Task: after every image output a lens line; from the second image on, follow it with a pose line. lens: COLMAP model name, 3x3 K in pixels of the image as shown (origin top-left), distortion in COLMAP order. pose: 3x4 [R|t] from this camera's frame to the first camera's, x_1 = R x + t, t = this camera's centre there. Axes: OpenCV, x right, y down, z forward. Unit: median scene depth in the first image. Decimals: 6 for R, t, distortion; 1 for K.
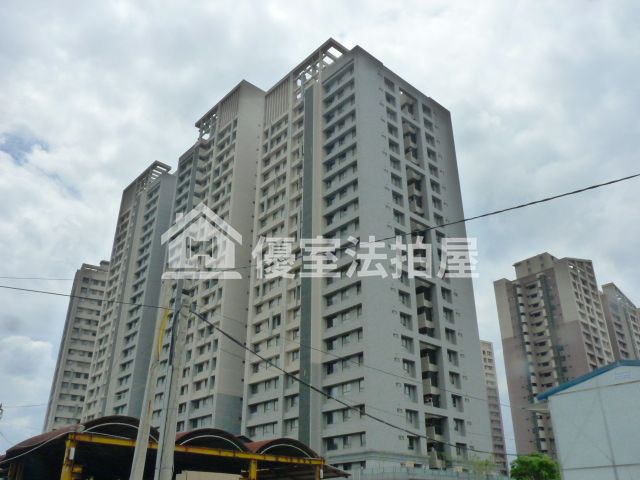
lens RADIAL K [[572.4, 0, 318.4], [0, 572.4, 239.3], [0, 0, 1]] dist [-0.004065, -0.002569]
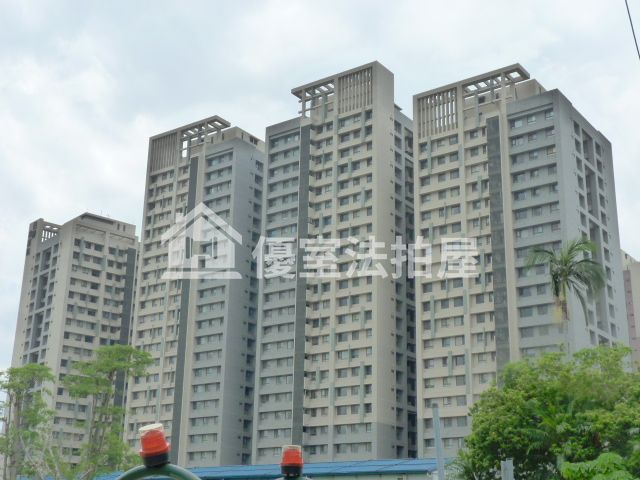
lens RADIAL K [[917.4, 0, 318.0], [0, 917.4, 250.0], [0, 0, 1]] dist [0.033340, 0.000000]
pose [[0.978379, 0.083752, 0.189103, -0.491636], [-0.111554, 0.983630, 0.141516, -0.198626], [-0.174155, -0.159552, 0.971706, -0.405996]]
